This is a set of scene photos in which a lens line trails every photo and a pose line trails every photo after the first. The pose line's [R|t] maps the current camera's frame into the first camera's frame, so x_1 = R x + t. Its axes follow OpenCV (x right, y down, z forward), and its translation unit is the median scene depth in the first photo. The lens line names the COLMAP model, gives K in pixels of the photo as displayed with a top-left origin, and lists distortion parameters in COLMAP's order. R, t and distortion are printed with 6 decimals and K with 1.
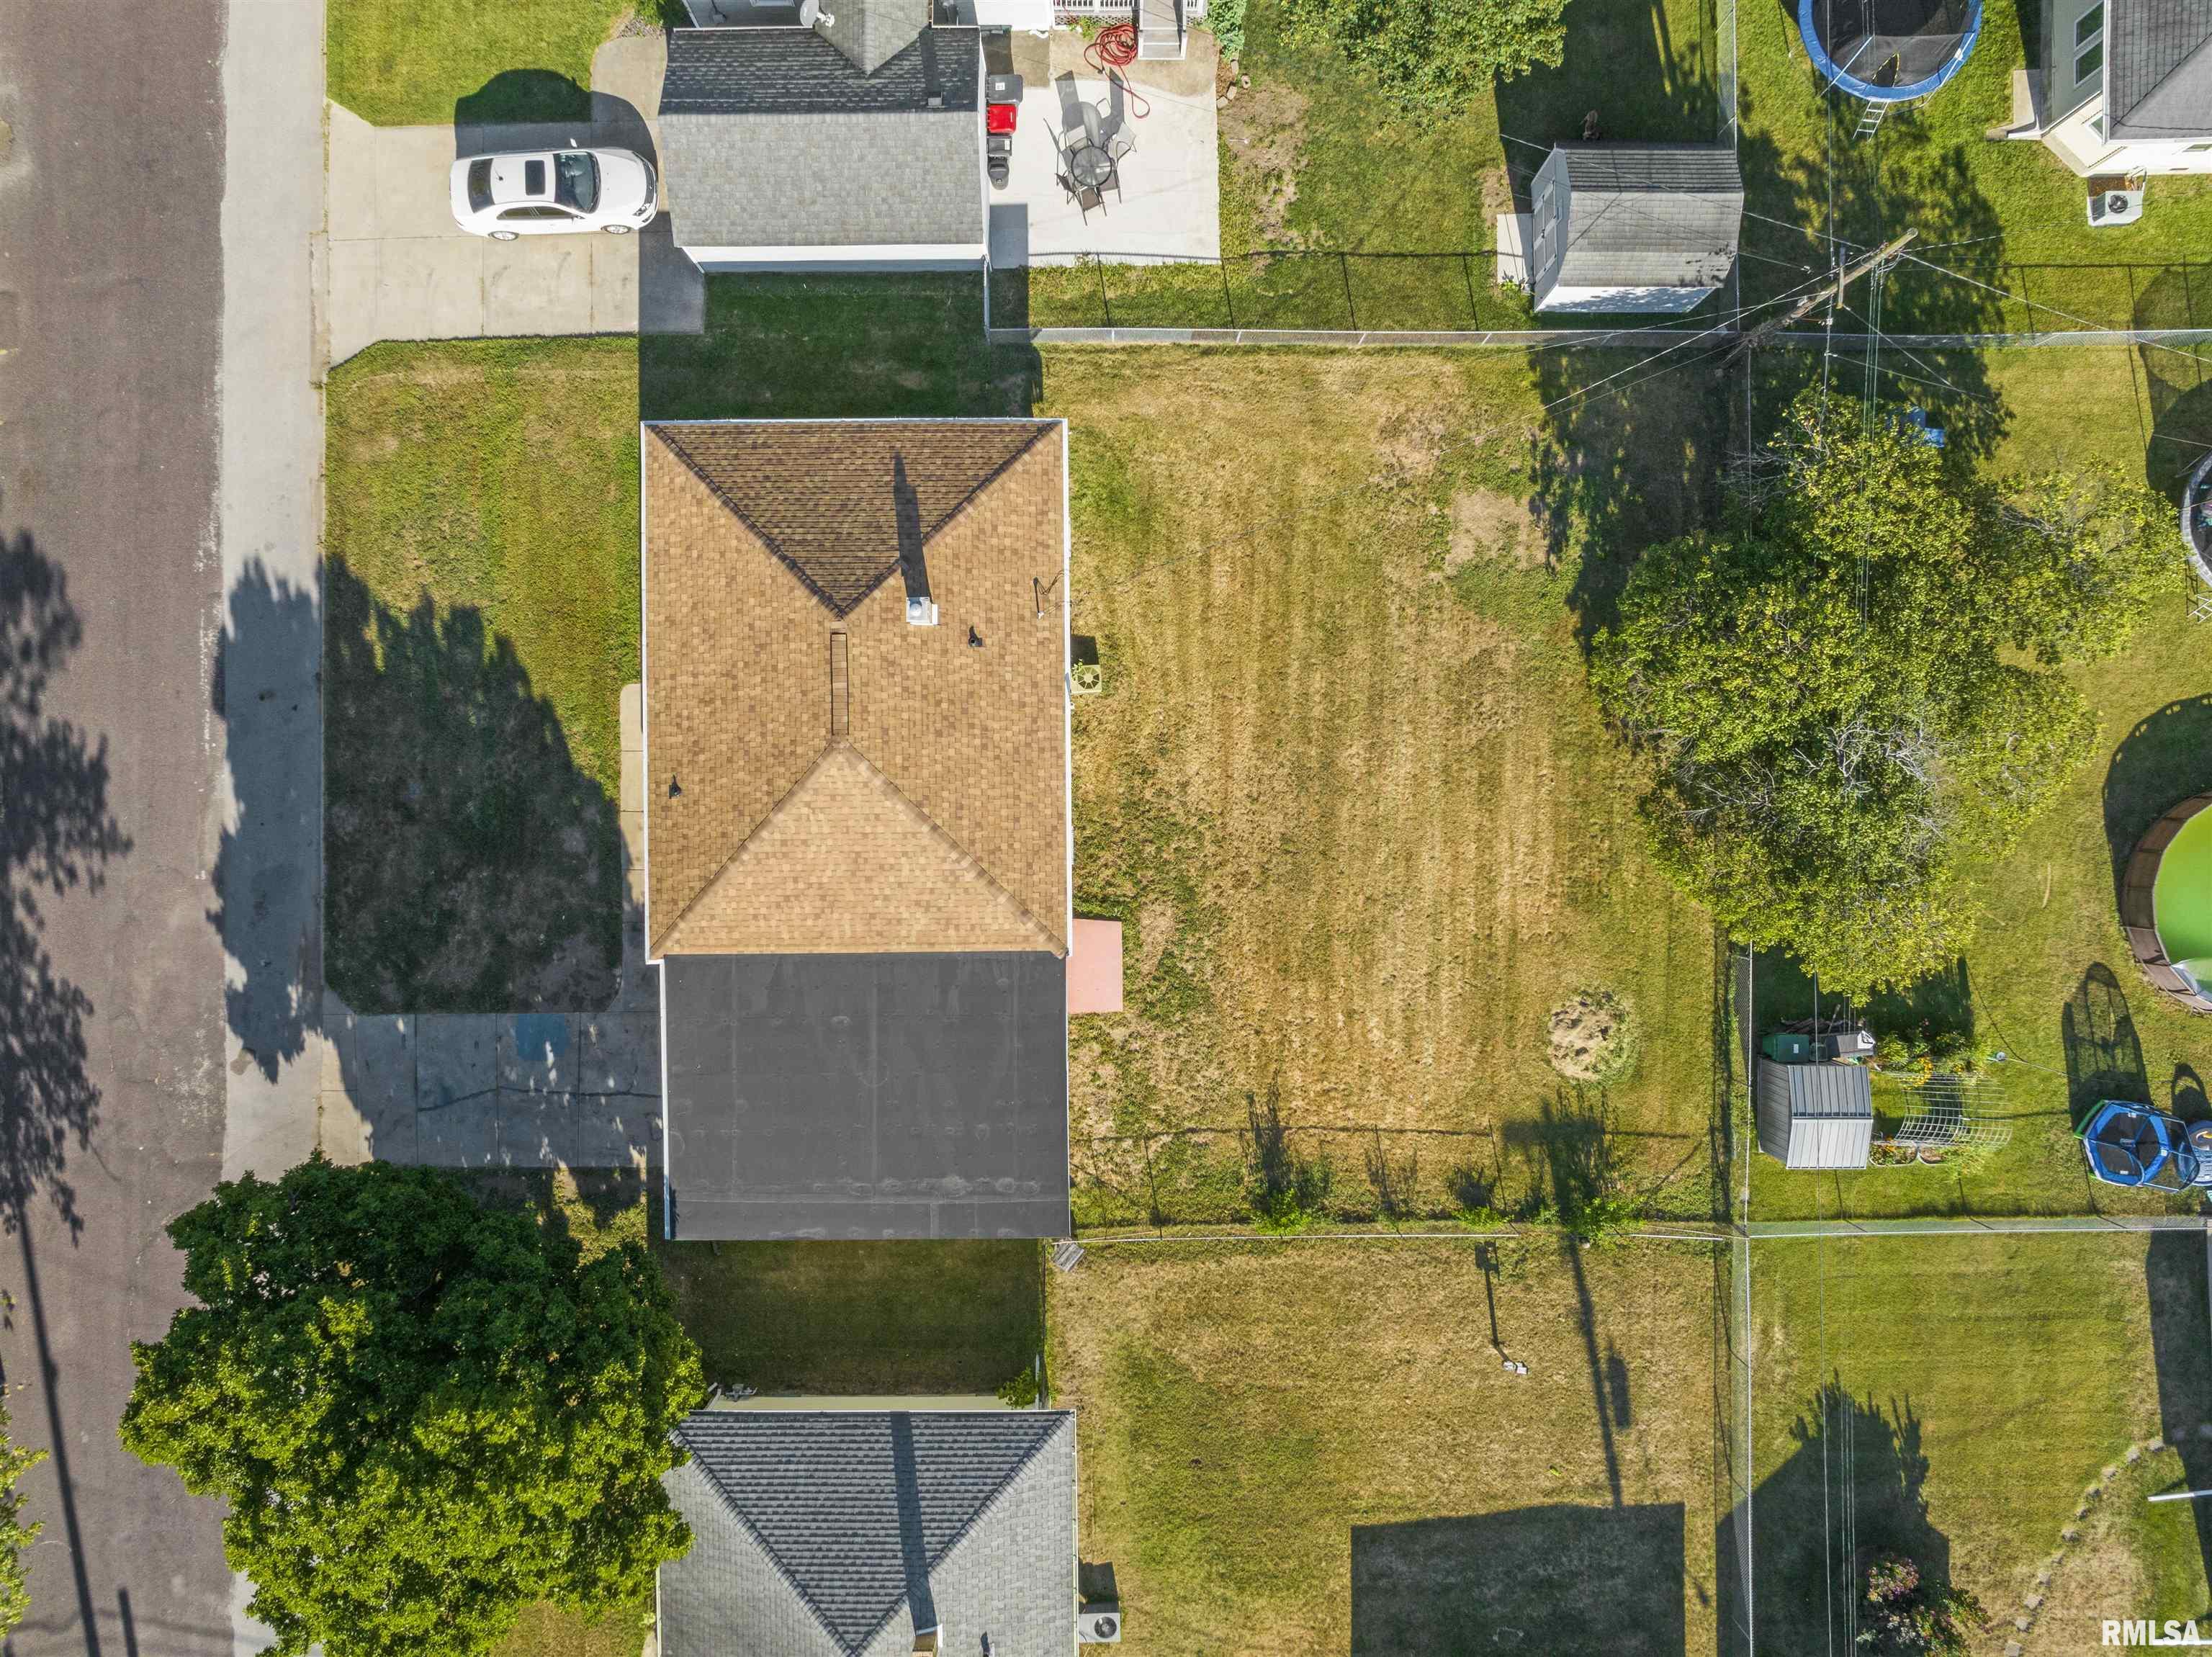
lens RADIAL K [[1551.2, 0, 1066.2], [0, 1551.2, 857.9], [0, 0, 1]] dist [0.012301, 0.005829]
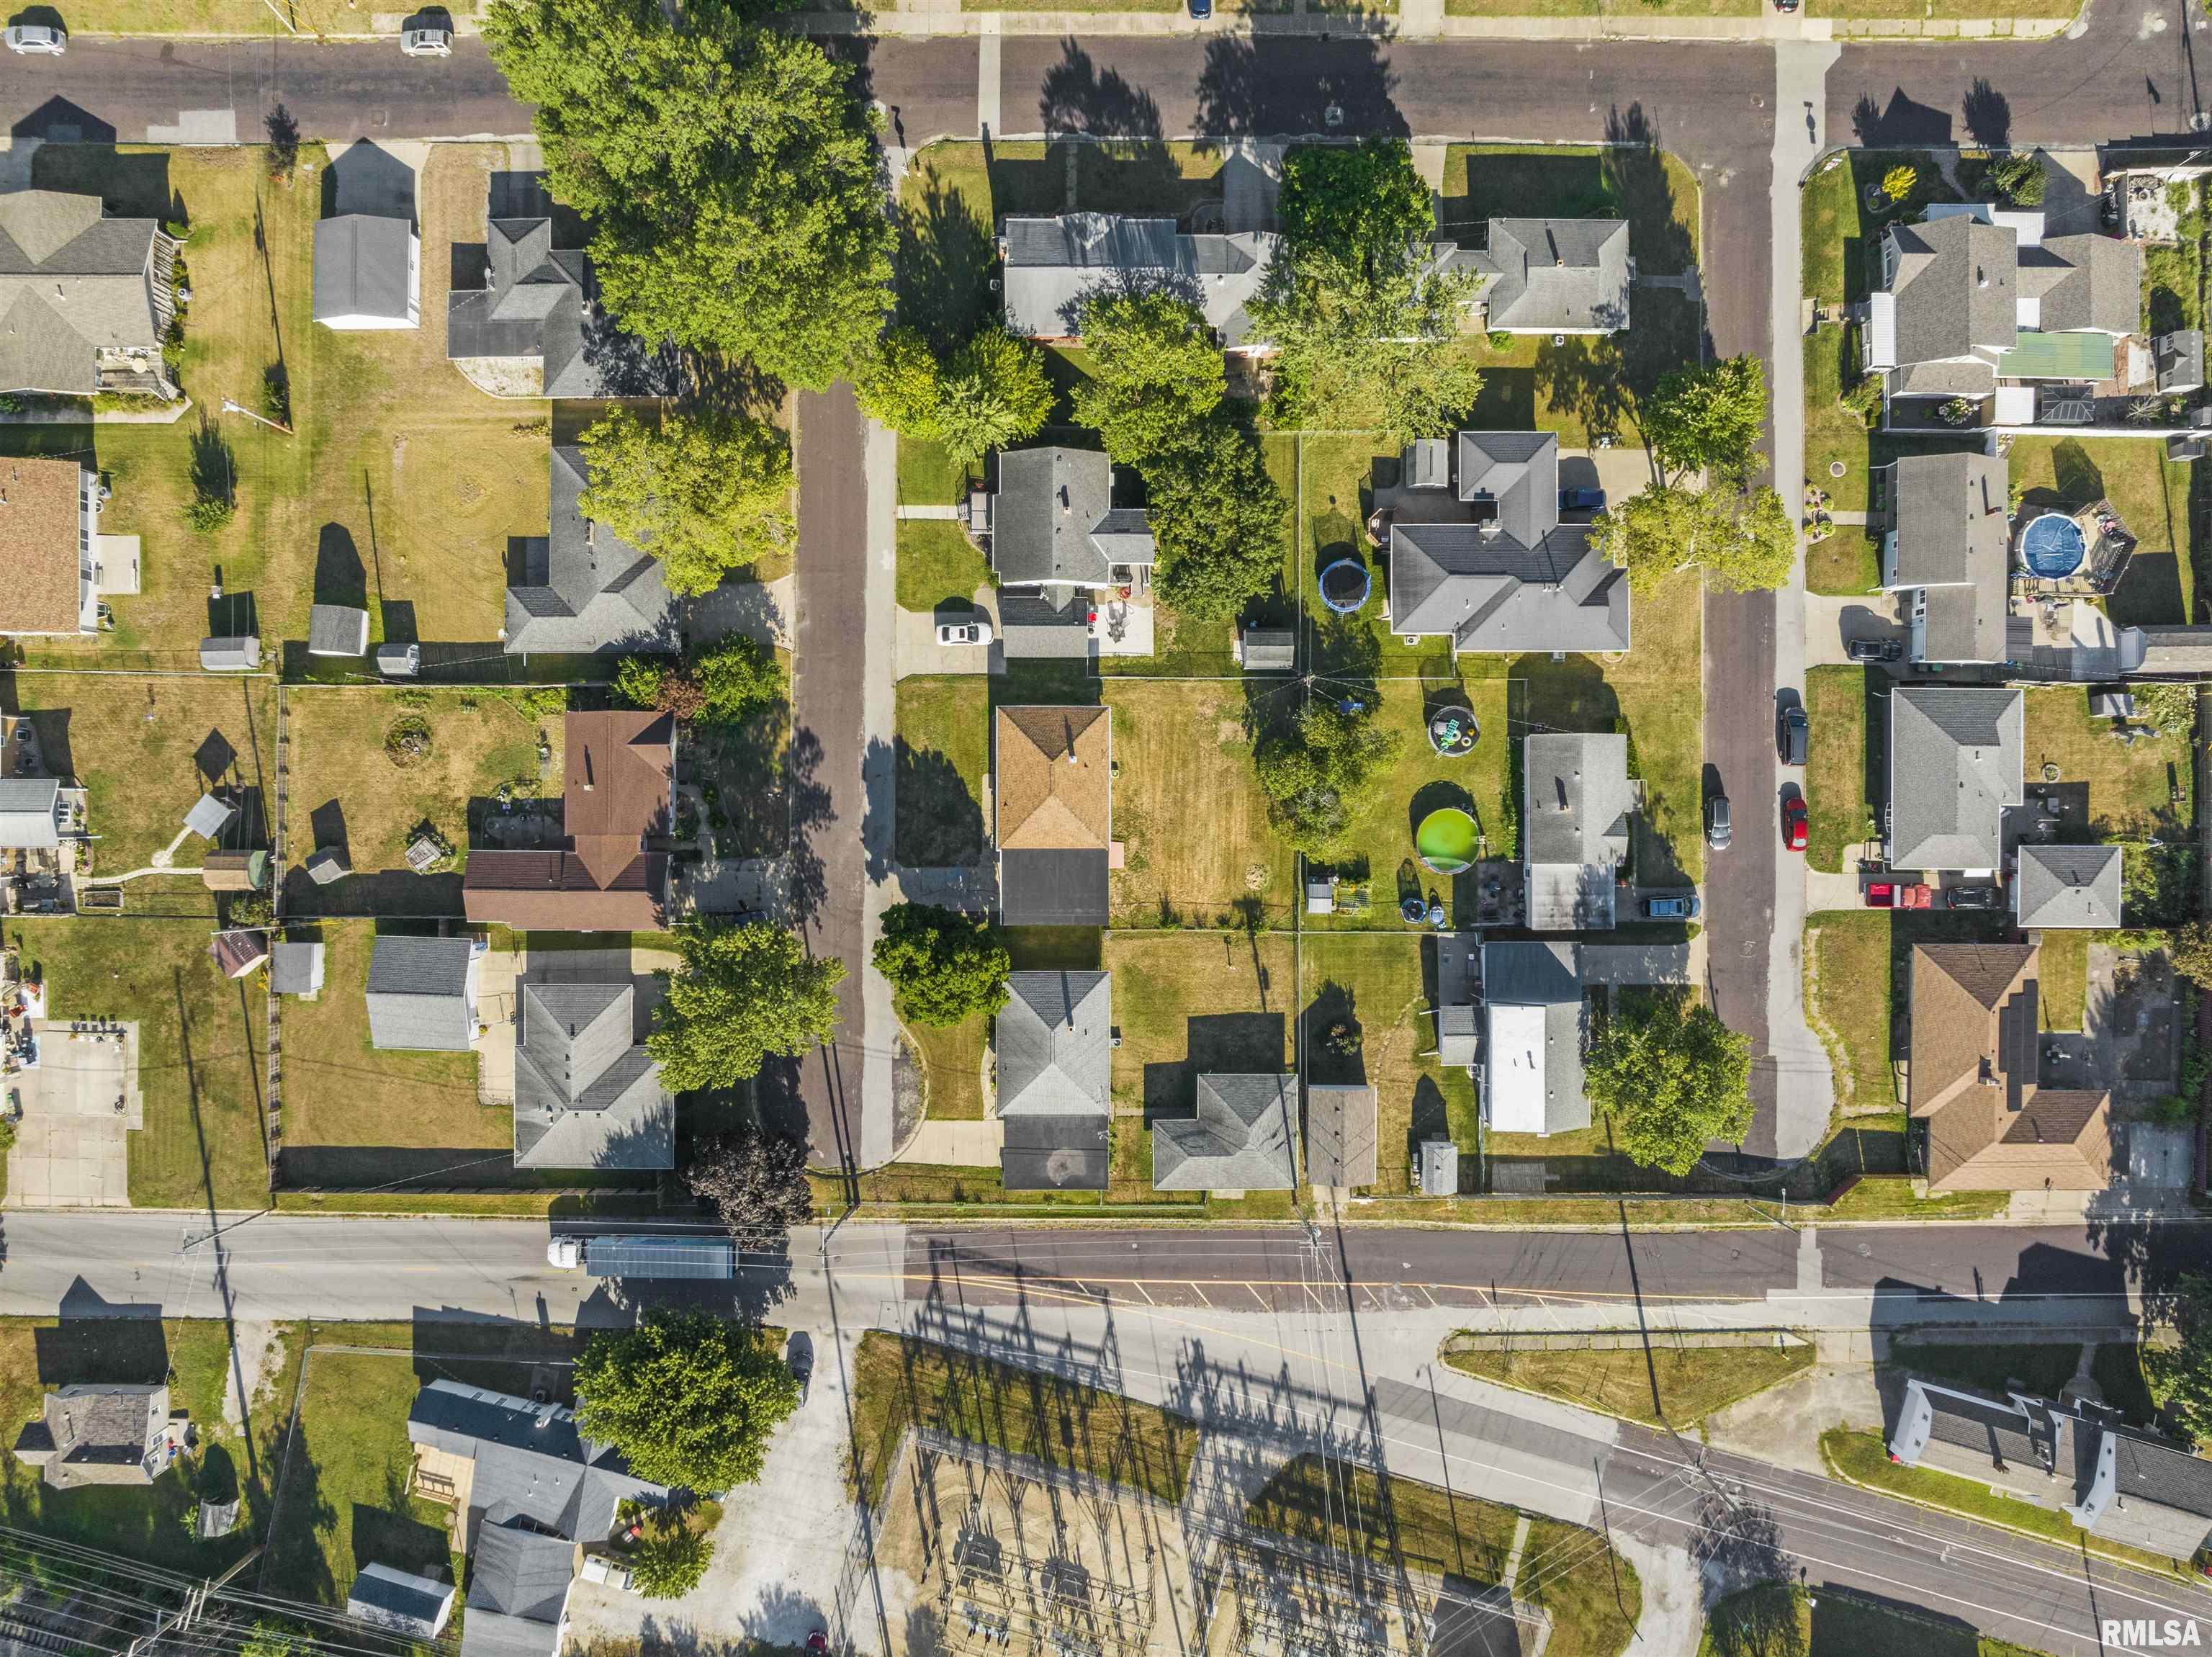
lens RADIAL K [[1536.0, 0, 1131.7], [0, 1536.0, 820.5], [0, 0, 1]] dist [-0.032961, 0.004522]
pose [[0.999111, 0.009852, 0.040984, -0.088513], [-0.008903, 0.999690, -0.023269, 0.070827], [-0.041200, 0.022883, 0.998889, -2.452530]]
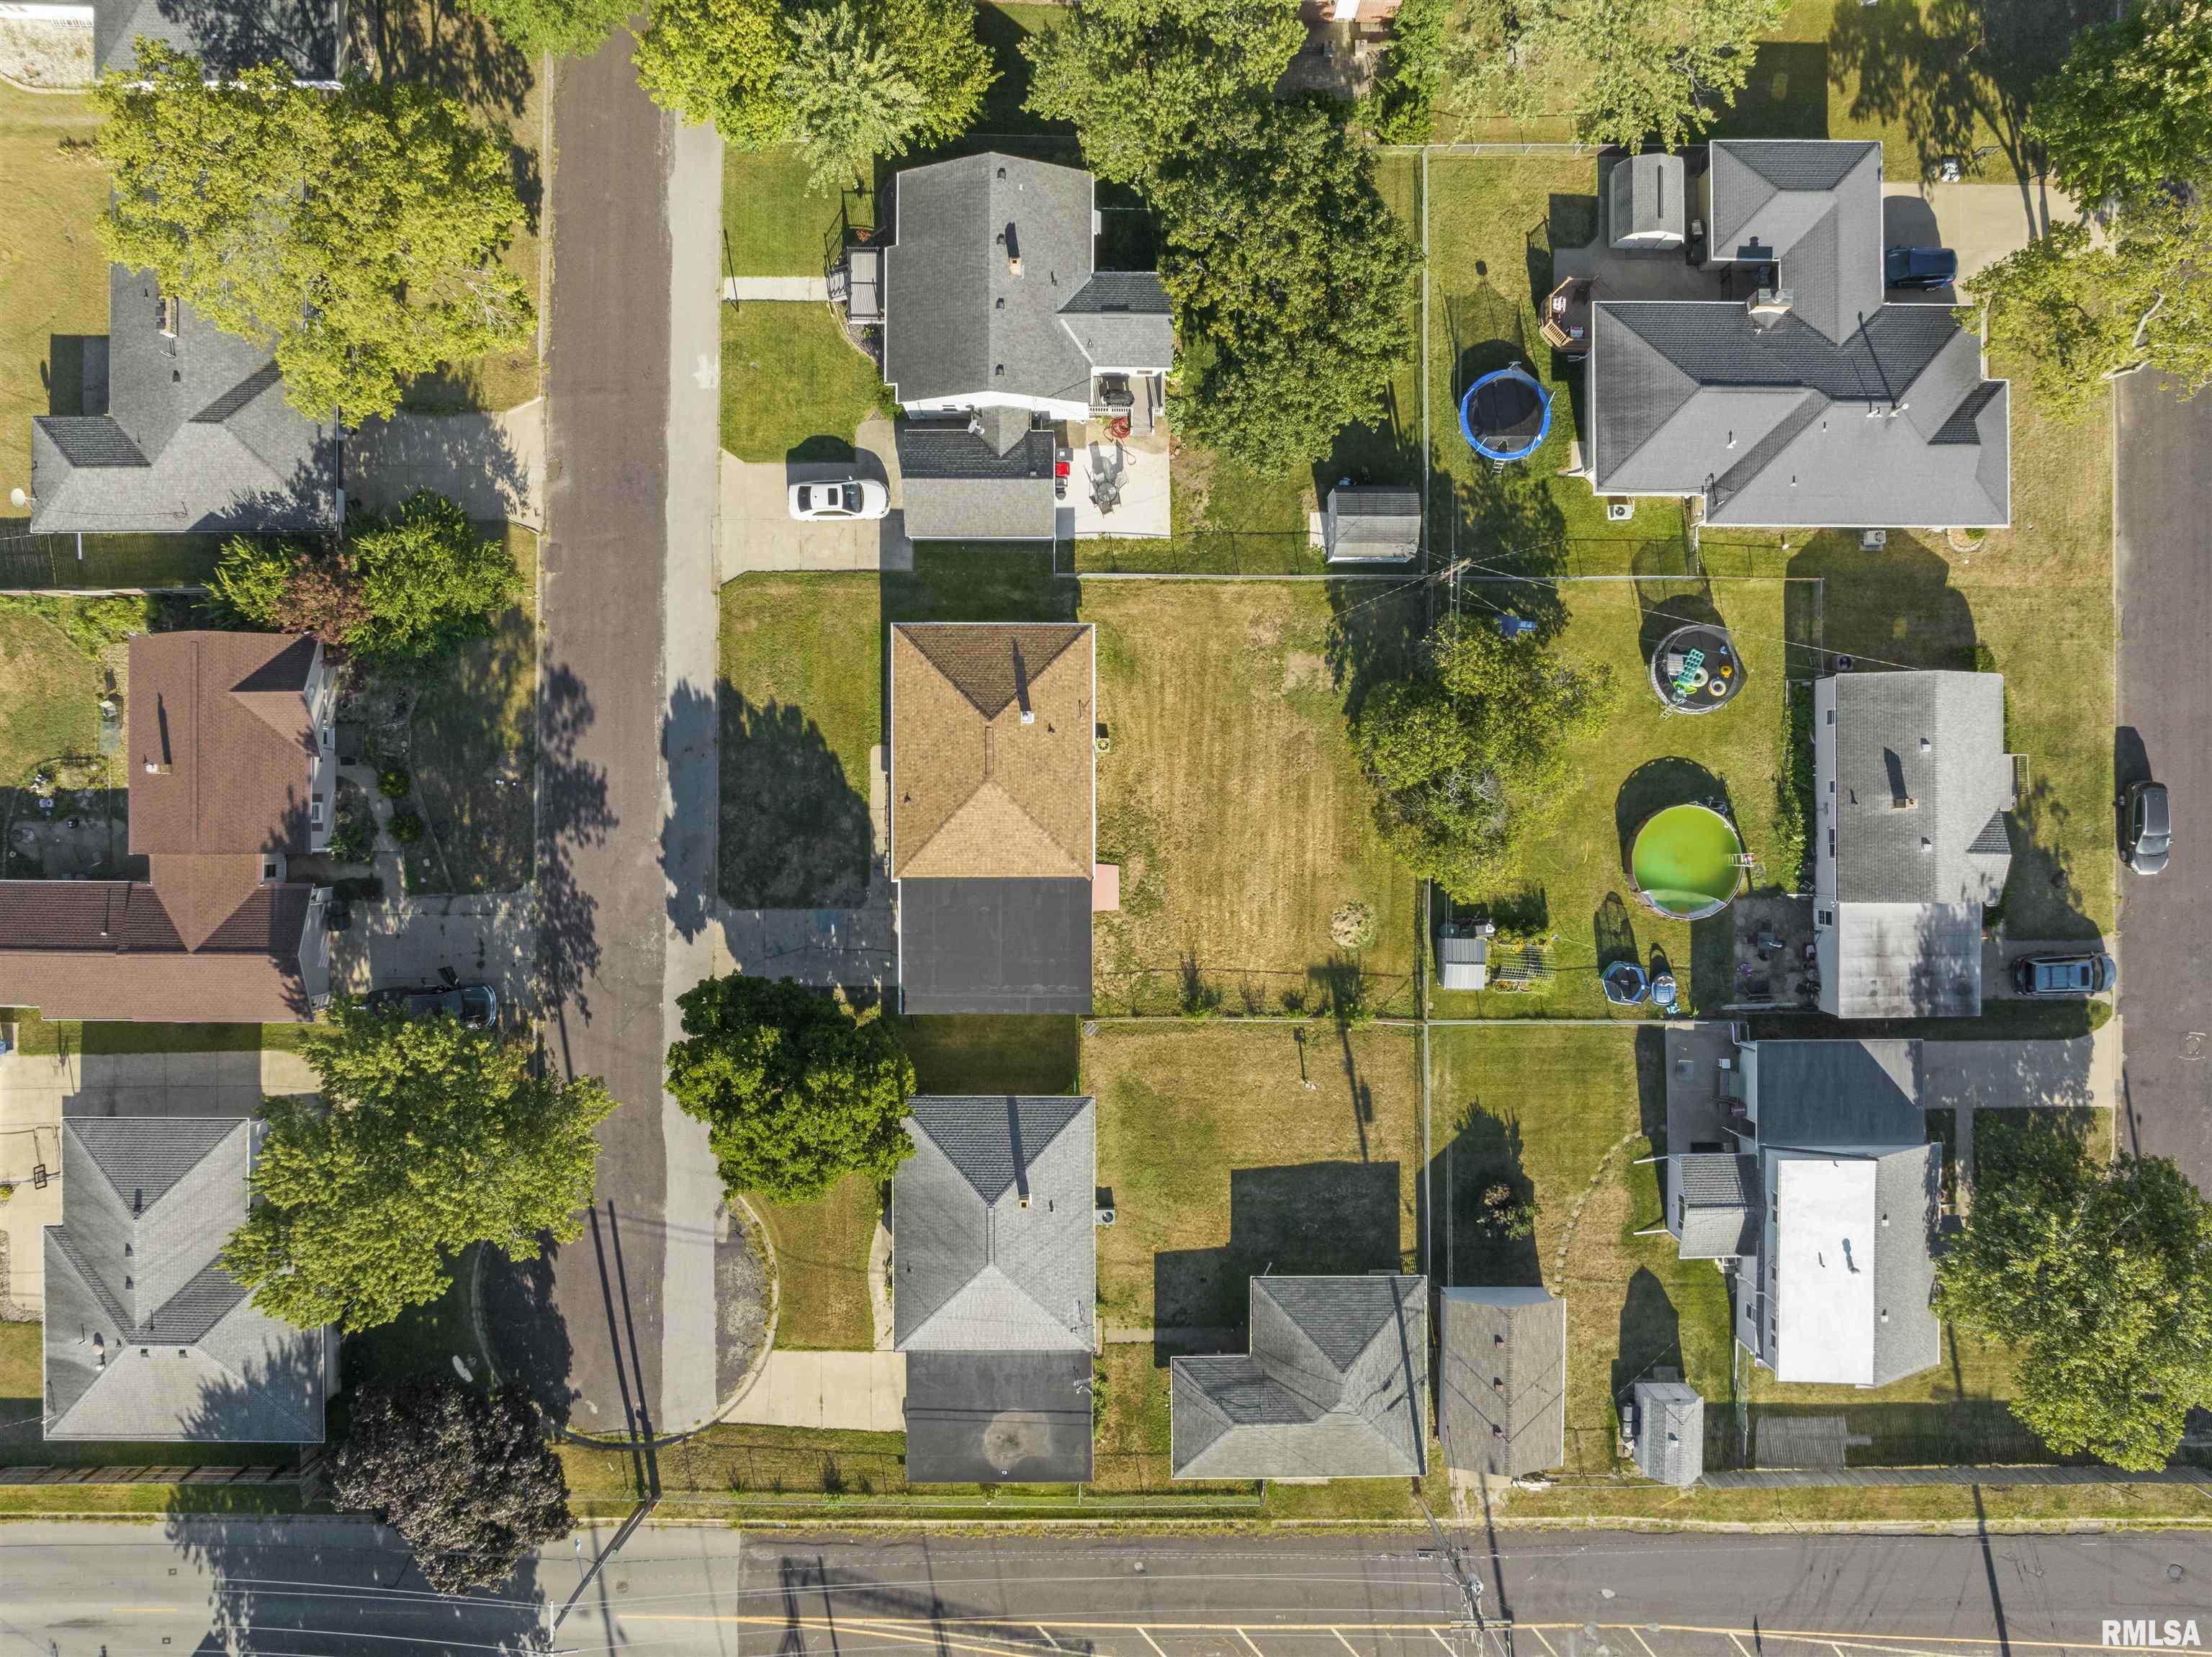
lens RADIAL K [[1544.4, 0, 1095.3], [0, 1544.4, 840.2], [0, 0, 1]] dist [0.032668, 0.001156]
pose [[0.999741, 0.008322, 0.021181, -0.036814], [-0.008098, 0.999911, -0.010628, 0.029168], [-0.021268, 0.010454, 0.999719, -0.988098]]
